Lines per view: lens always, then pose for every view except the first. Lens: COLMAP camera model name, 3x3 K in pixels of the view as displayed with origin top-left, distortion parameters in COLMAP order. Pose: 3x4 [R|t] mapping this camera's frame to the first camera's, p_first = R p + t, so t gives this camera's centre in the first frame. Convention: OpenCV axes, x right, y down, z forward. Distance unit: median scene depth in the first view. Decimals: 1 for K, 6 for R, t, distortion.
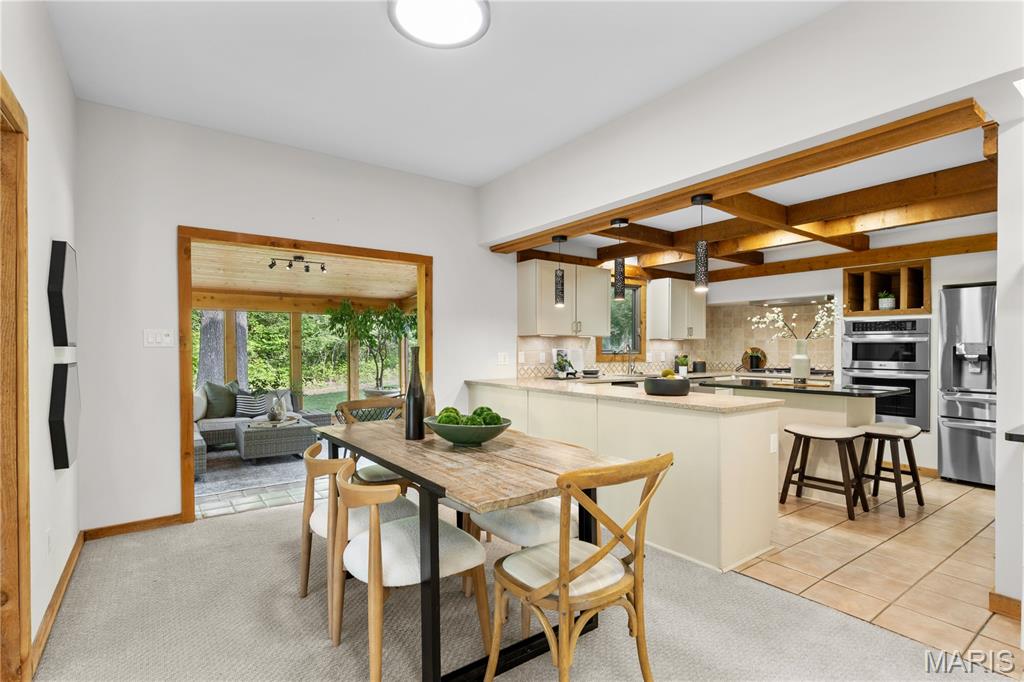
lens RADIAL K [[497.2, 0, 513.3], [0, 497.2, 351.0], [0, 0, 1]] dist [-0.002706, -0.000964]
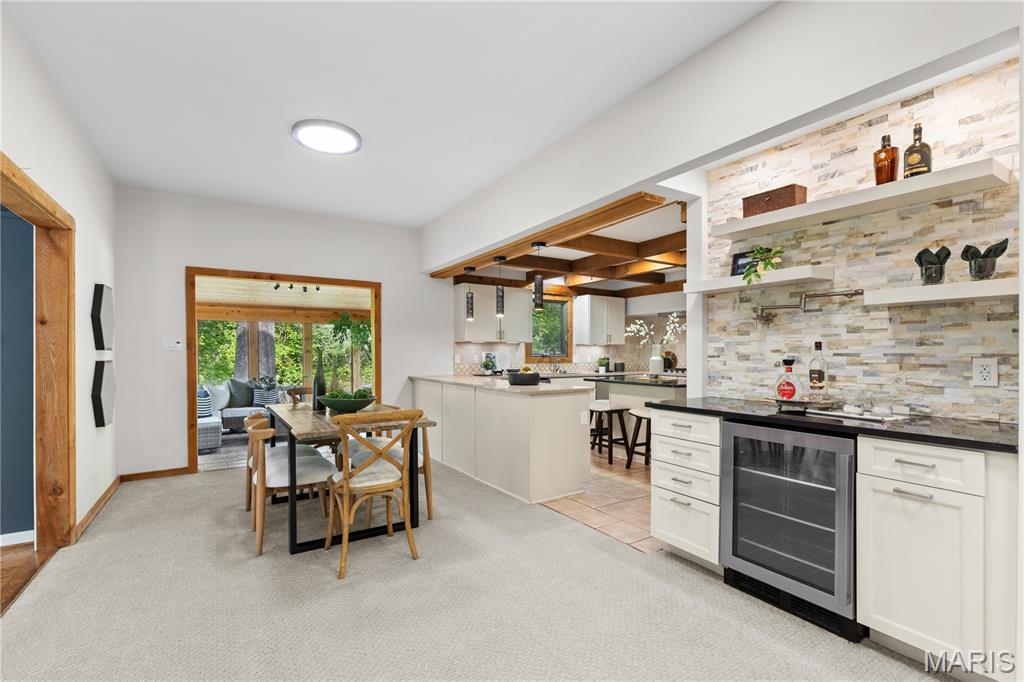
lens RADIAL K [[467.2, 0, 516.6], [0, 467.2, 353.7], [0, 0, 1]] dist [-0.001703, -0.001751]
pose [[0.998463, -0.000630, -0.055424, 0.257540], [0.000408, 0.999992, -0.004014, 0.004696], [0.055427, 0.003985, 0.998455, -0.213948]]
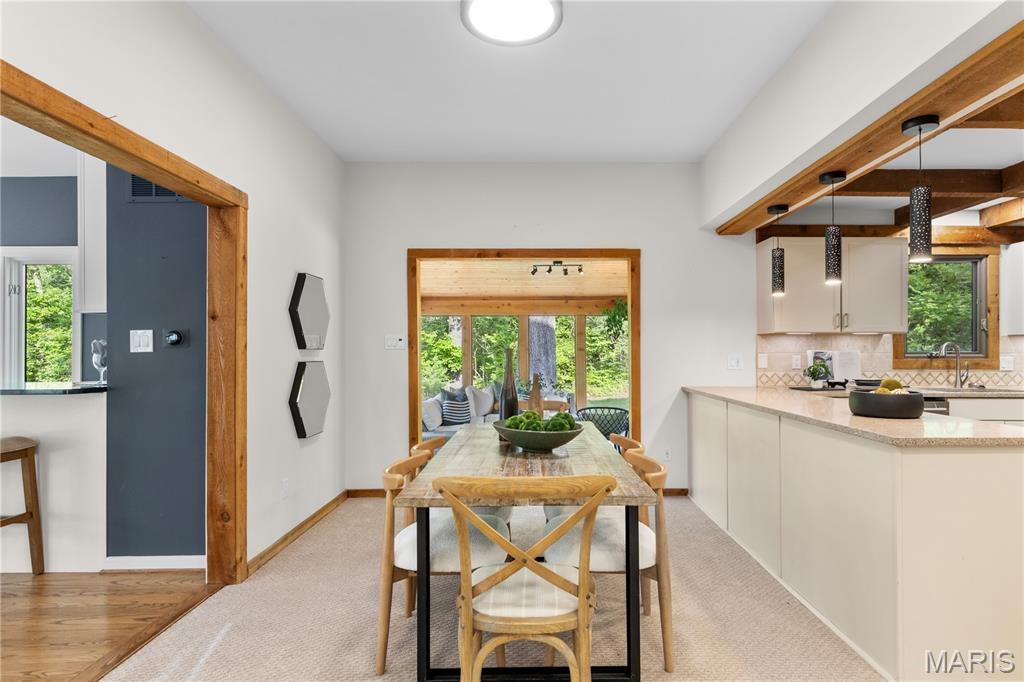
lens RADIAL K [[551.4, 0, 533.4], [0, 551.4, 350.1], [0, 0, 1]] dist [0.002208, -0.001808]
pose [[0.811910, -0.002688, -0.583777, 0.257294], [-0.000852, 0.999983, -0.005790, 0.000789], [0.583782, 0.005198, 0.811894, 0.066432]]
